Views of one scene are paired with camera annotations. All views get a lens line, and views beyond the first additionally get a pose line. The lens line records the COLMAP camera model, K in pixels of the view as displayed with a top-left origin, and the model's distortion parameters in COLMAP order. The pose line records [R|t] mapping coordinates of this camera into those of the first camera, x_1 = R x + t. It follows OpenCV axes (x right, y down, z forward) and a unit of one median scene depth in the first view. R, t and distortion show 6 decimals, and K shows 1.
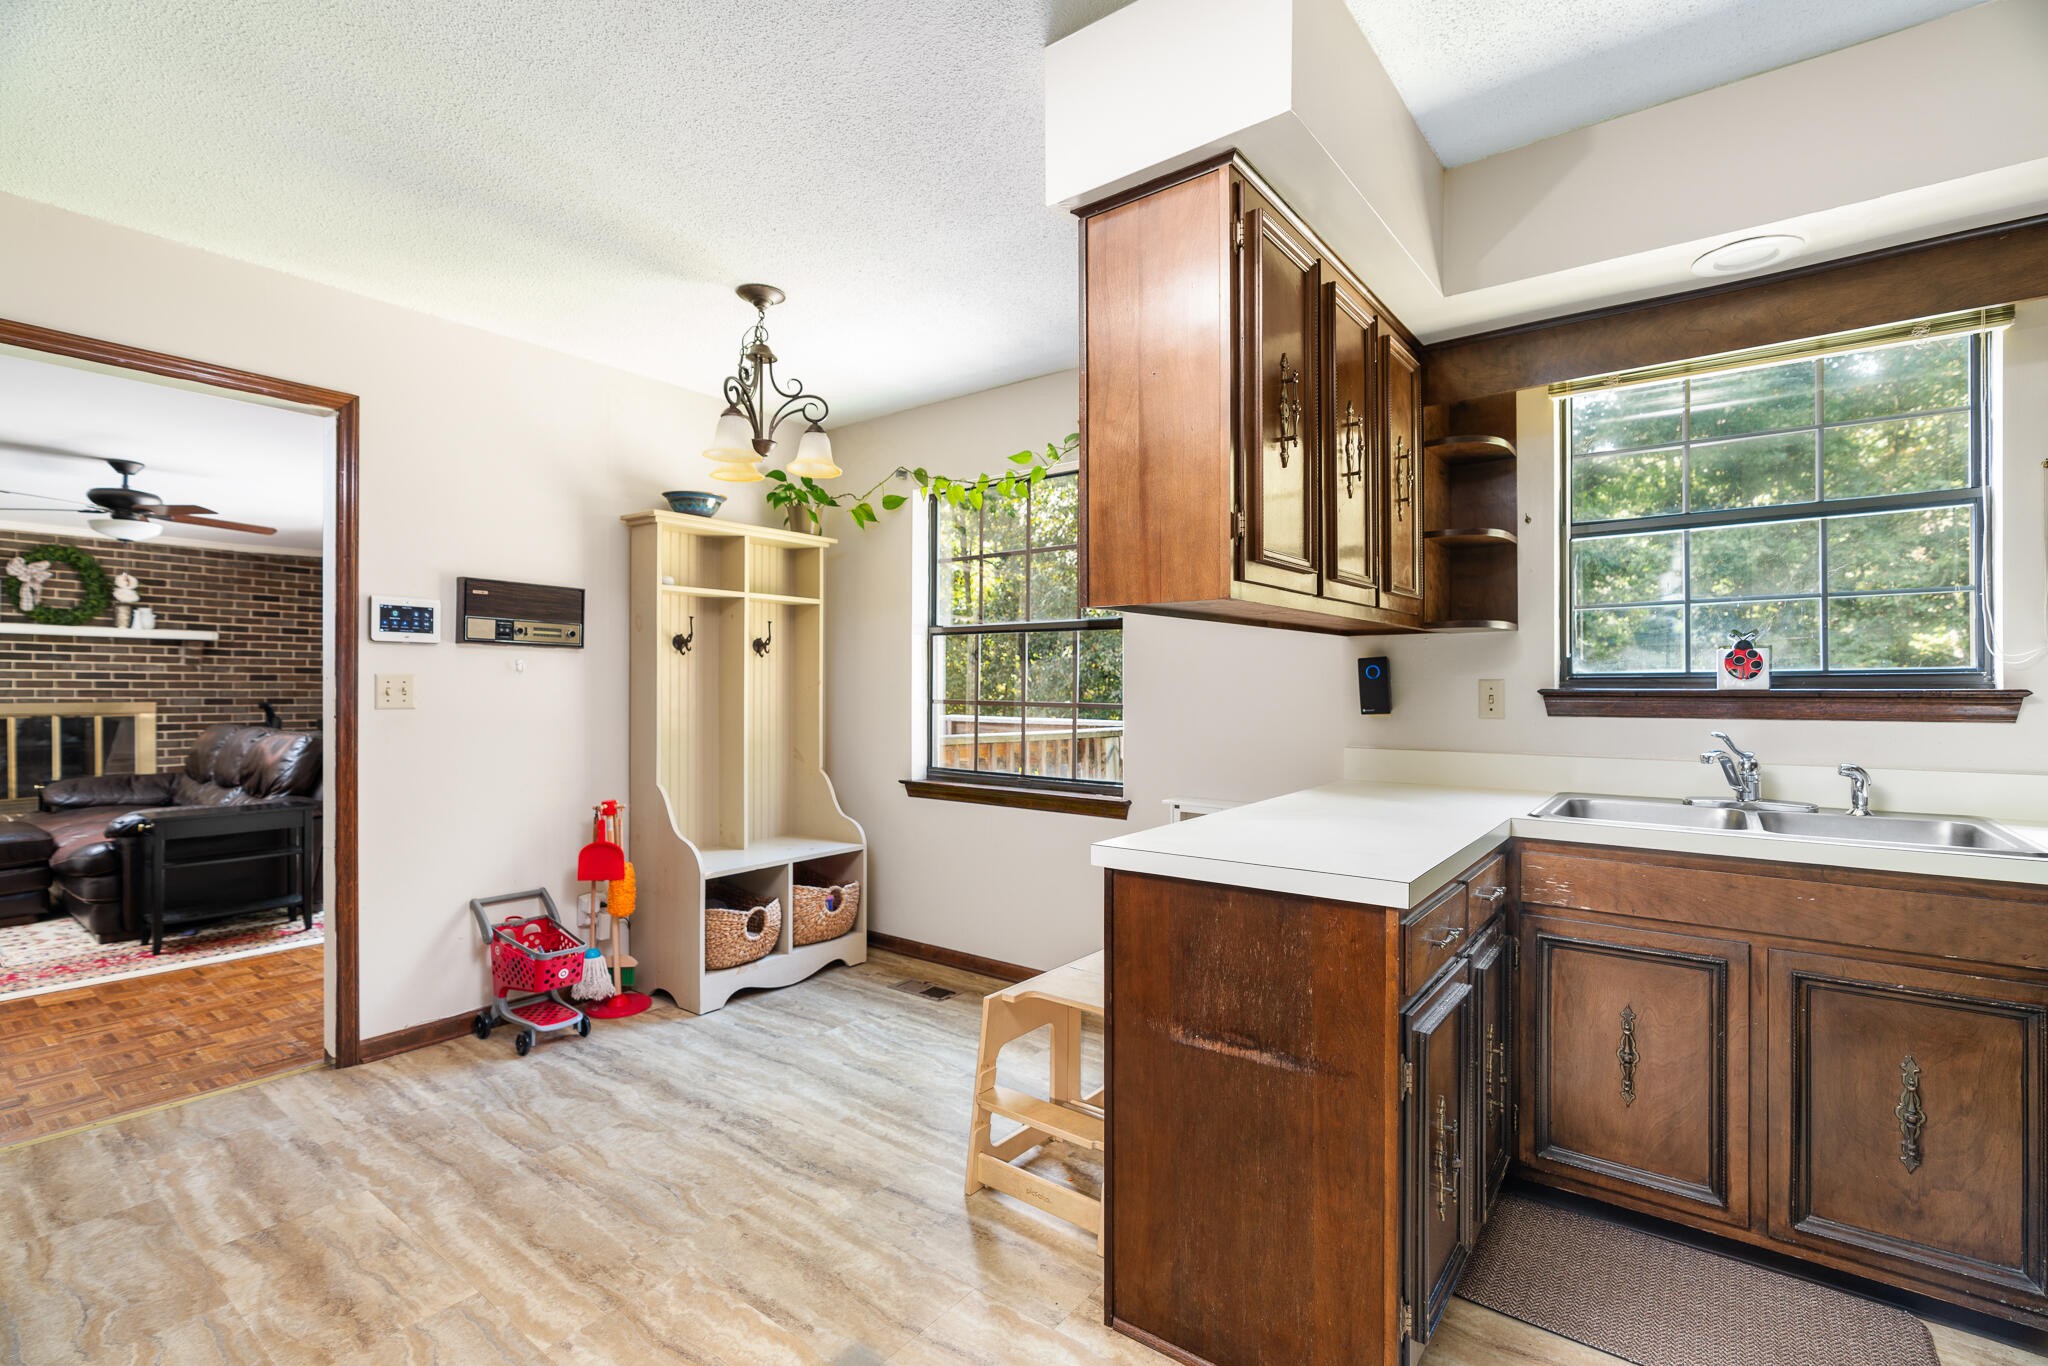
lens RADIAL K [[917.9, 0, 1032.3], [0, 917.9, 680.5], [0, 0, 1]] dist [-0.002902, 0.001386]
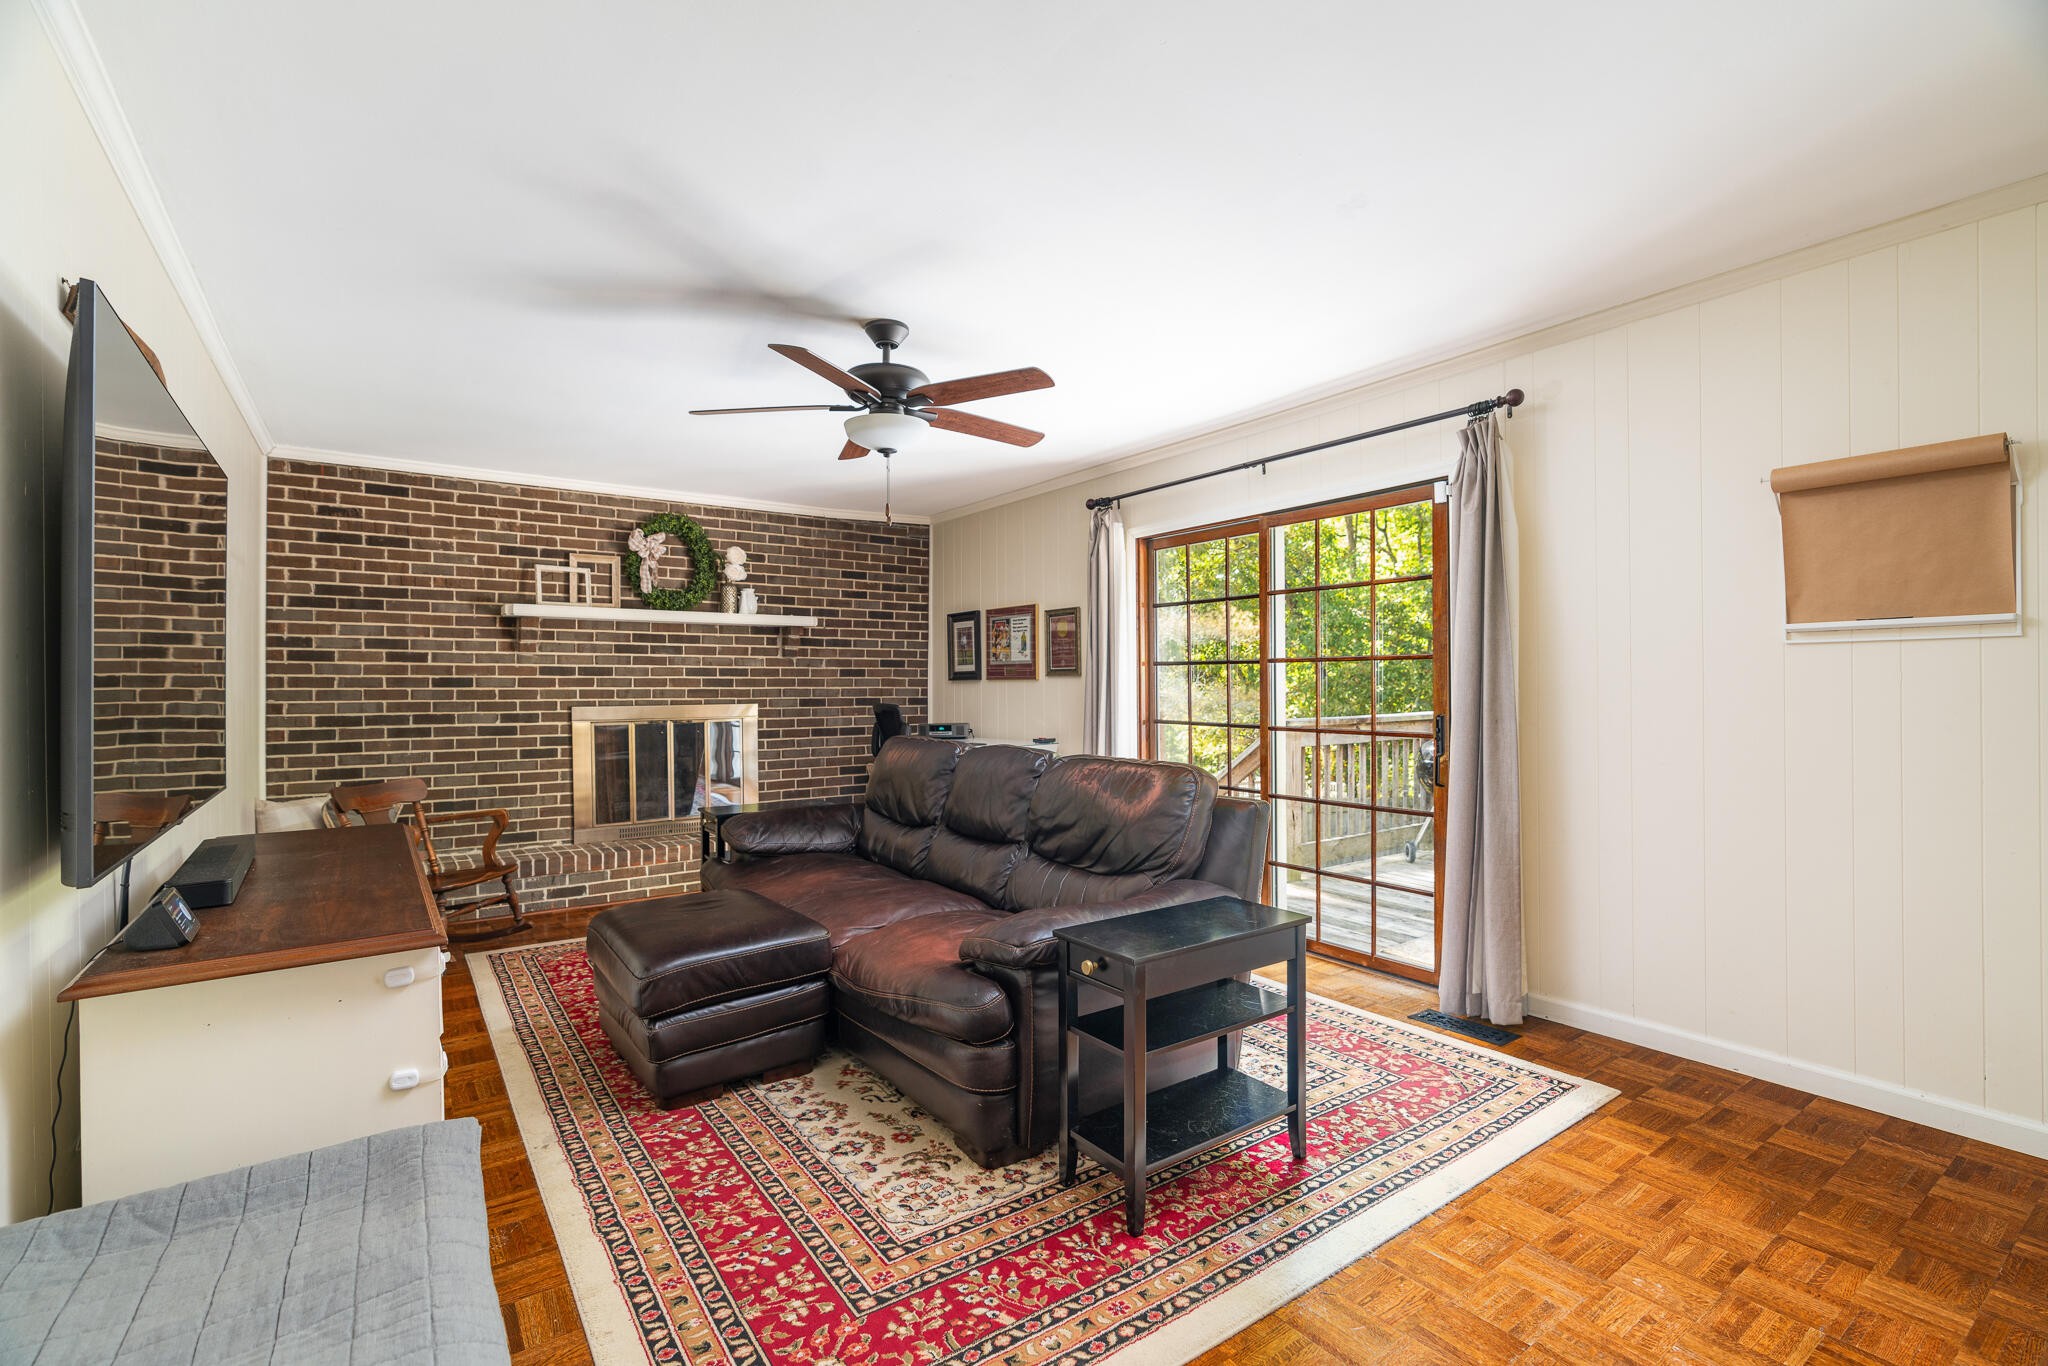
lens RADIAL K [[917.9, 0, 1019.7], [0, 917.9, 687.5], [0, 0, 1]] dist [-0.002902, 0.001386]
pose [[0.951375, -0.003586, -0.308015, -0.492425], [0.008065, 0.999879, 0.013271, 0.000430], [0.307930, -0.015110, 0.951289, 0.297438]]
